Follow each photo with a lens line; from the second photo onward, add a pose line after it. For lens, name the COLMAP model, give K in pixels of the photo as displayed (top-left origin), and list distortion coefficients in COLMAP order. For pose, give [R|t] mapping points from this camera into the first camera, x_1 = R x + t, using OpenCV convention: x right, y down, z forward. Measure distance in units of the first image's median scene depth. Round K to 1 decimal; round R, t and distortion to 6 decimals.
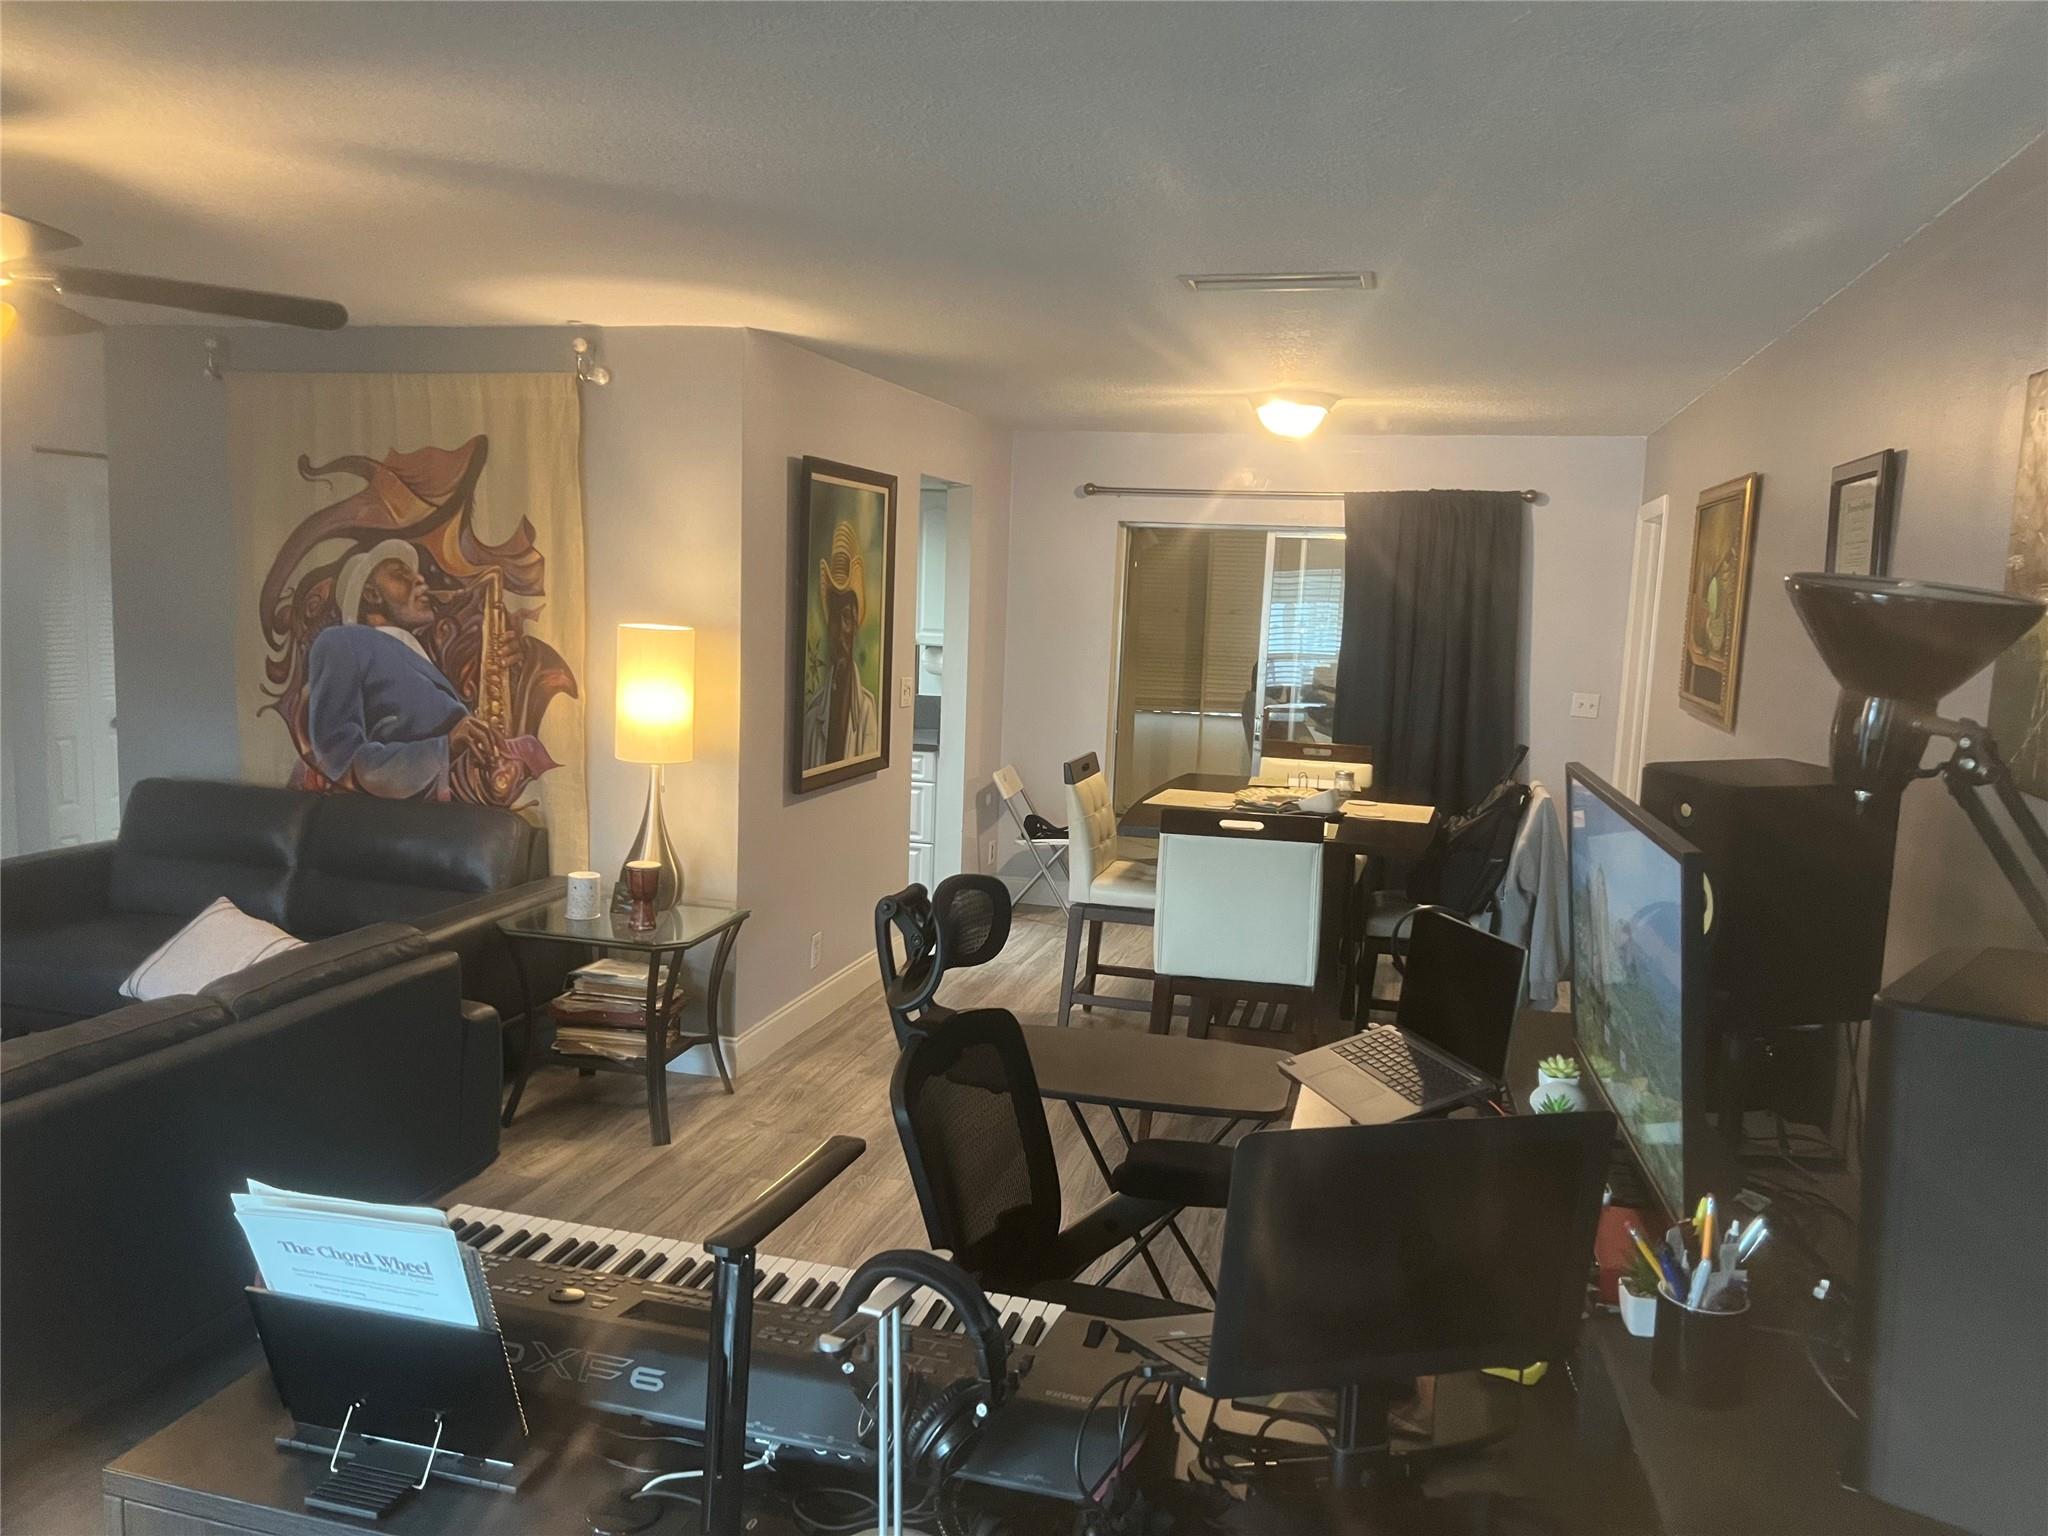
lens RADIAL K [[1499.2, 0, 1020.5], [0, 1499.2, 782.0], [0, 0, 1]] dist [0.040127, -0.055647]
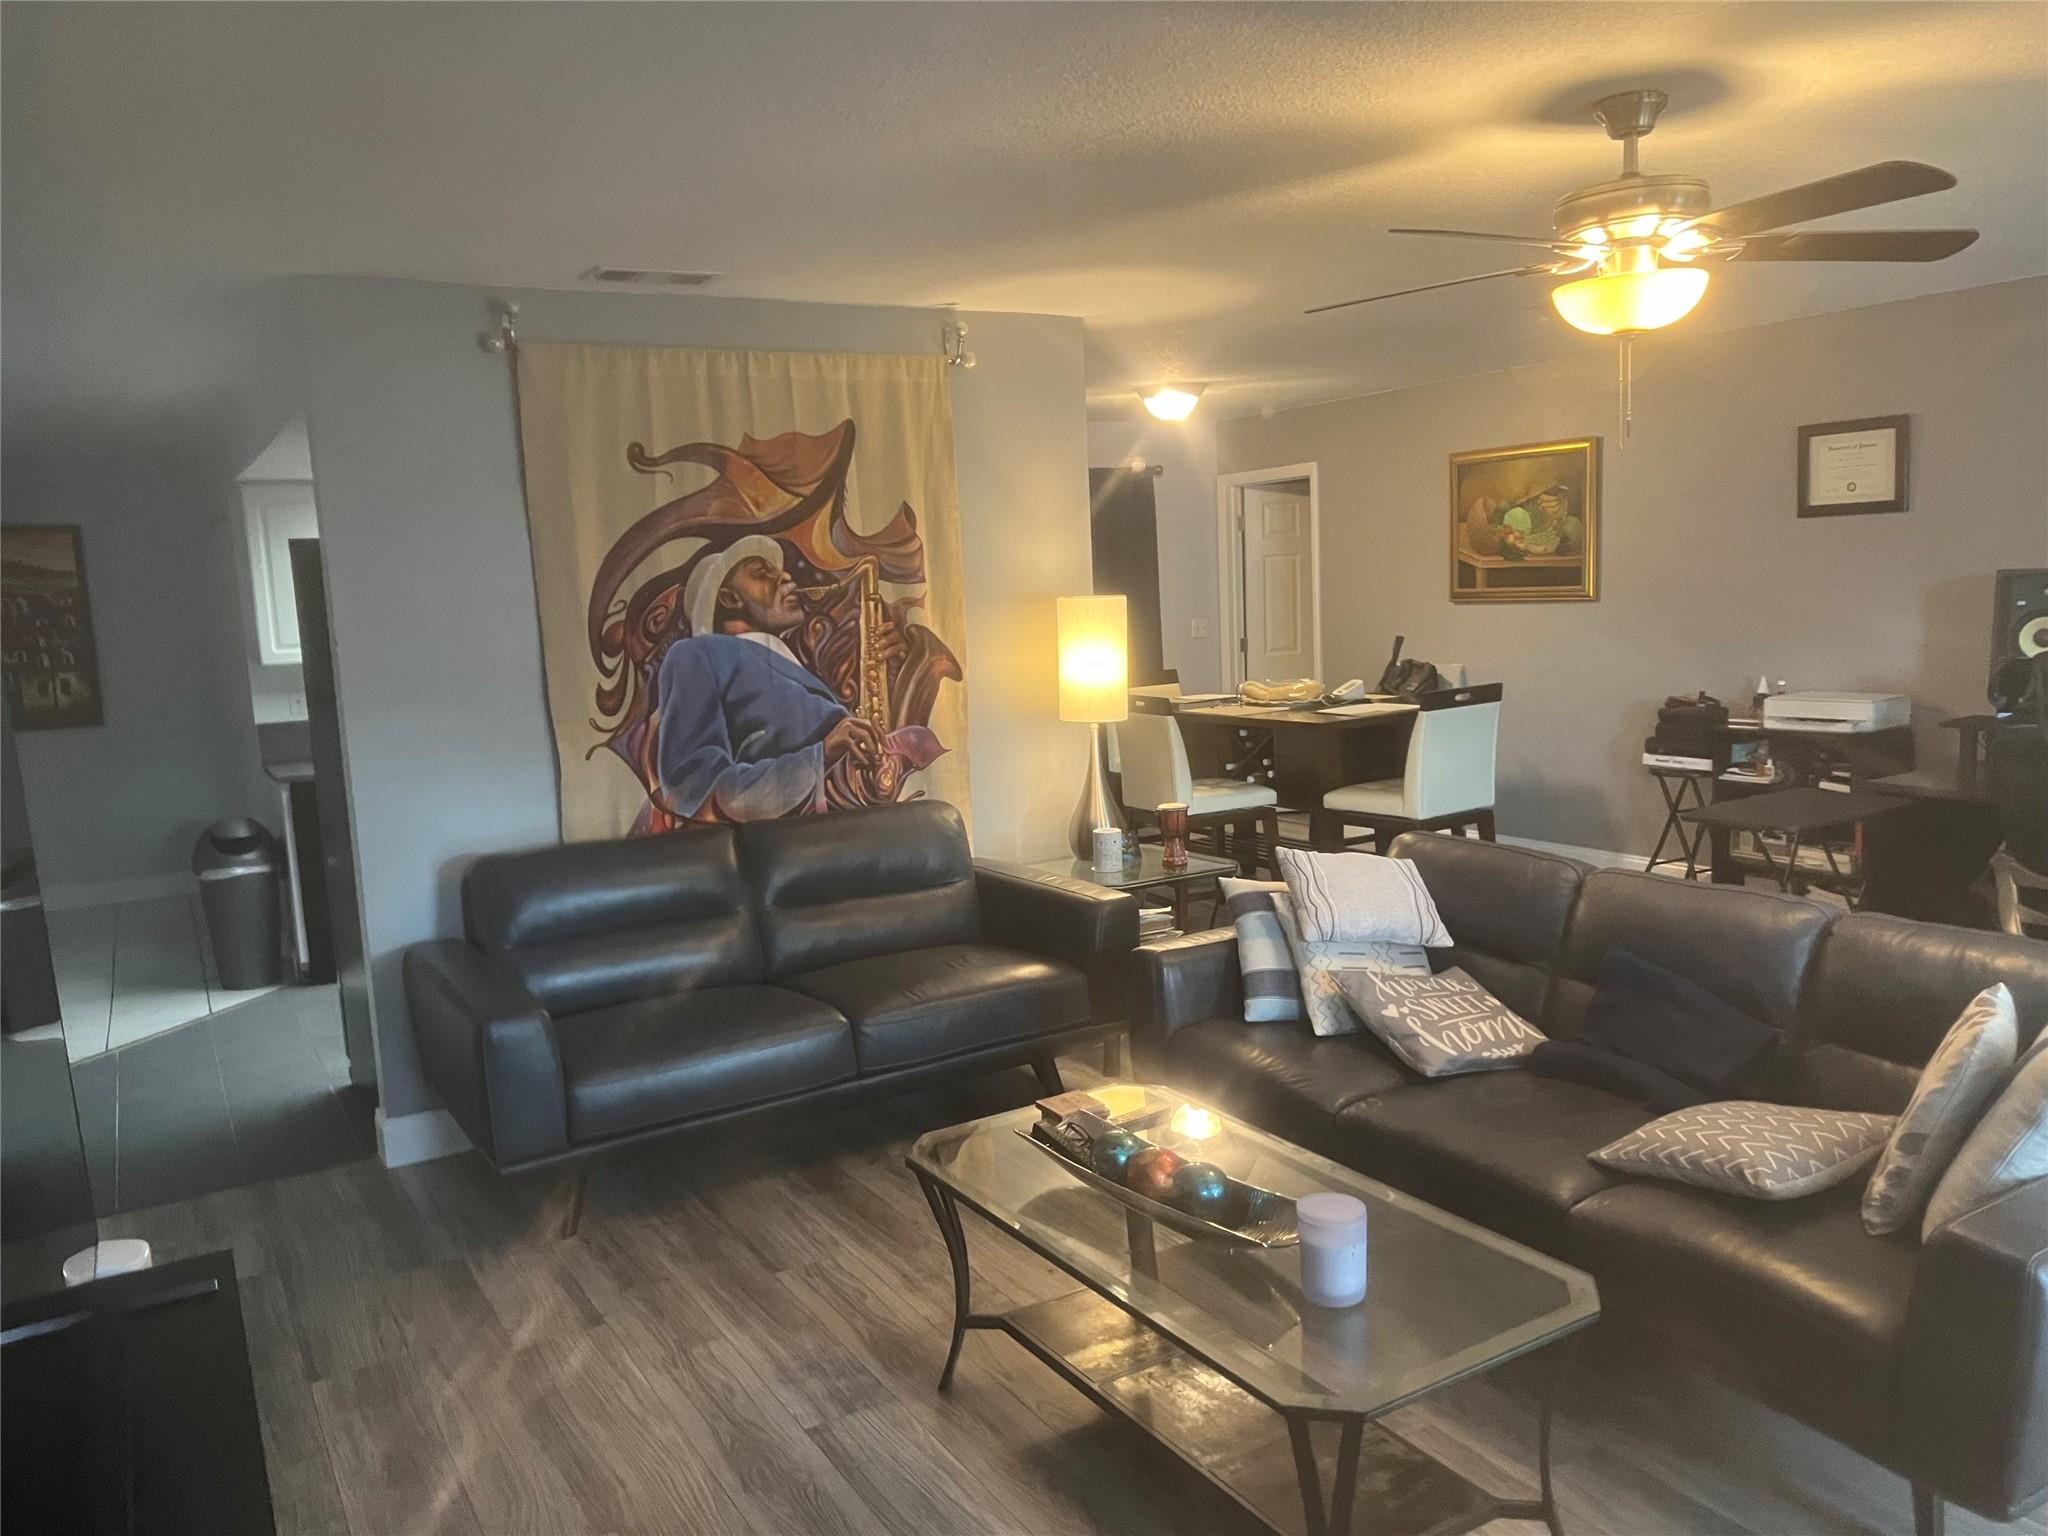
lens RADIAL K [[1499.2, 0, 1060.7], [0, 1499.2, 777.1], [0, 0, 1]] dist [0.040127, -0.055647]
pose [[0.706819, -0.168477, 0.687038, -0.943527], [0.170885, 0.983126, 0.065280, -0.045896], [-0.686444, 0.071263, 0.723683, 0.231408]]
